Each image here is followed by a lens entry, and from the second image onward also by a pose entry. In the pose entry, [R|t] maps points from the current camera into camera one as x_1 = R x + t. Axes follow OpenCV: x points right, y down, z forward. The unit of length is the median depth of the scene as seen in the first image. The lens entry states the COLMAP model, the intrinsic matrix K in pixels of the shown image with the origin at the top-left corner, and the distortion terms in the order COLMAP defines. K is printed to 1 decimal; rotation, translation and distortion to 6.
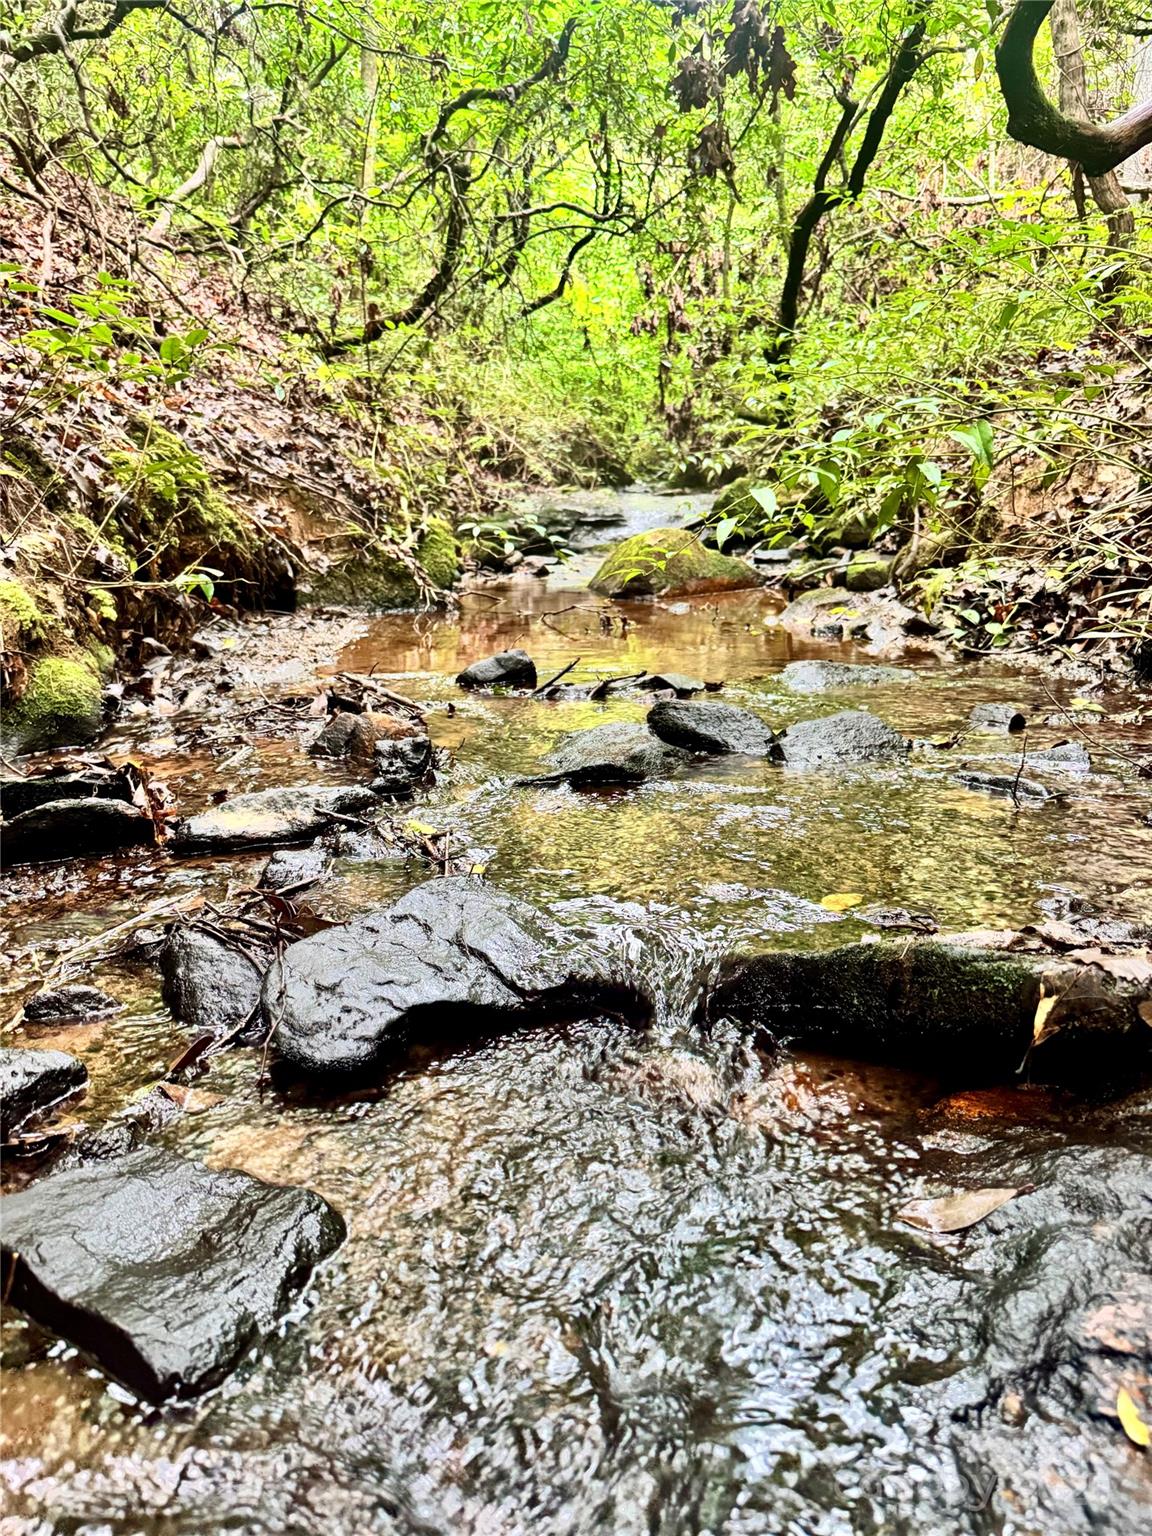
lens RADIAL K [[1086.3, 0, 579.8], [0, 1086.3, 773.5], [0, 0, 1]] dist [0.027911, -0.030095]
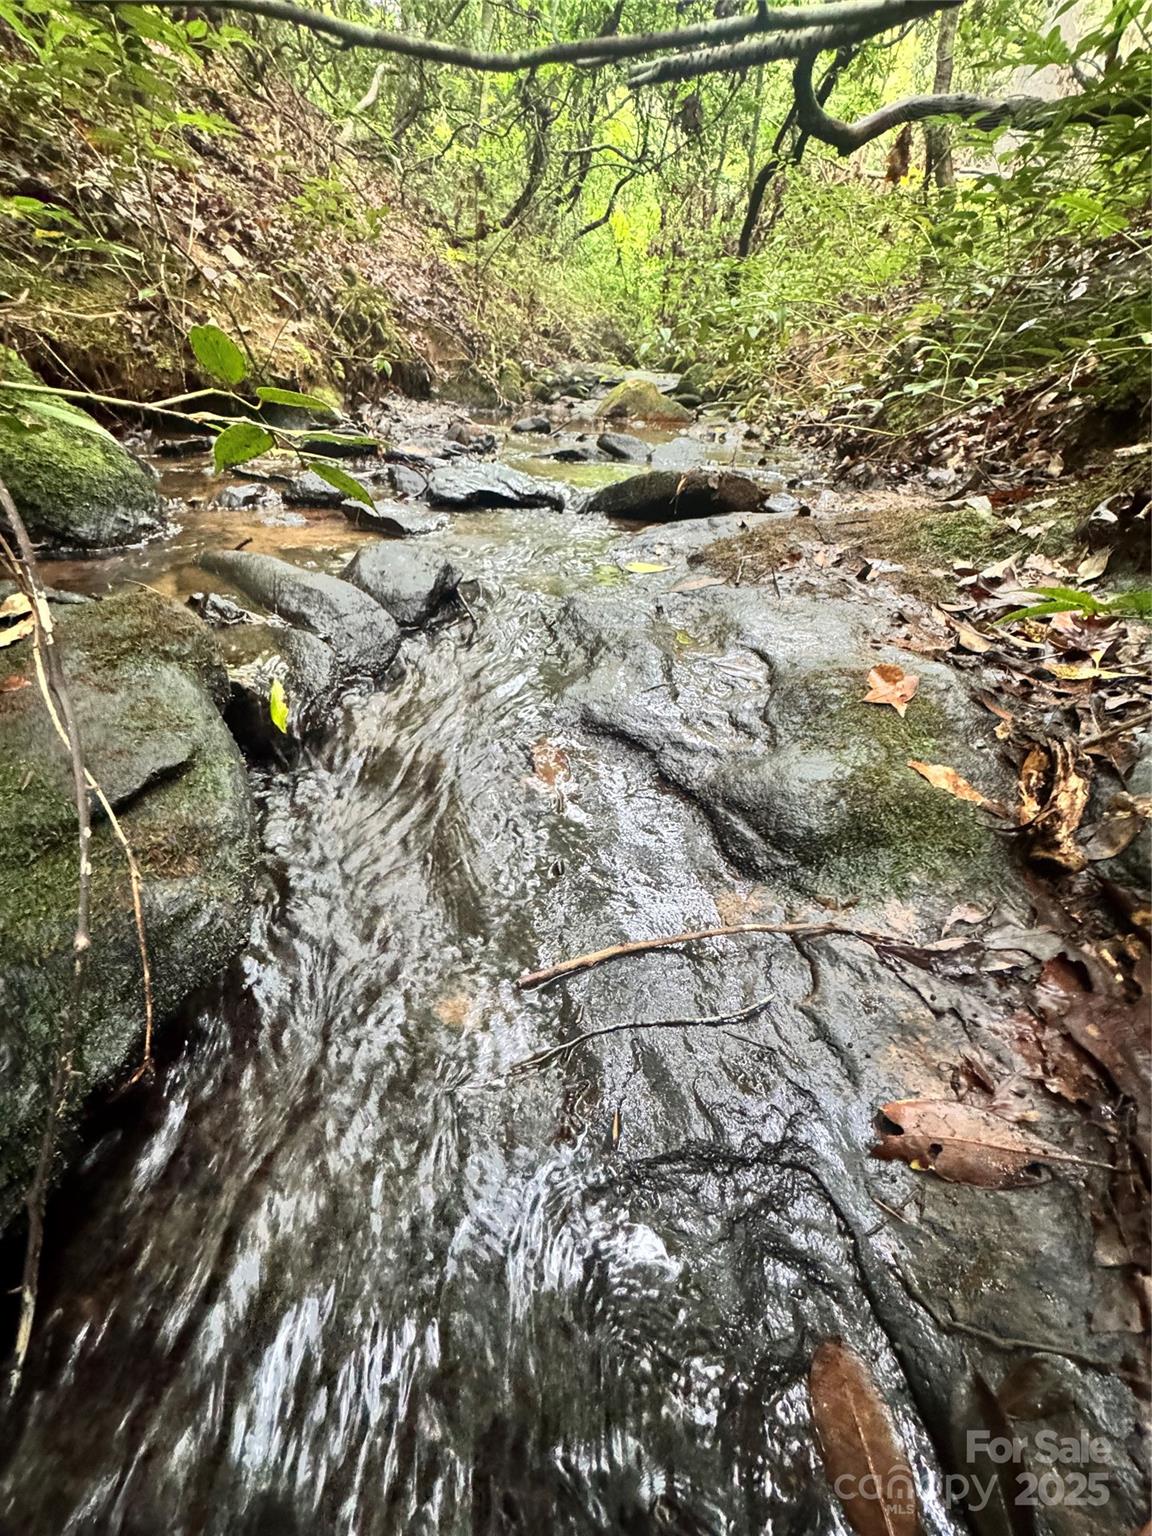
lens RADIAL K [[618.6, 0, 580.1], [0, 618.6, 763.7], [0, 0, 1]] dist [-0.001444, 0.001785]
pose [[0.994927, 0.099630, 0.013955, 0.022044], [-0.099227, 0.948974, 0.299336, 0.054281], [0.016580, -0.299202, 0.954046, -0.105650]]
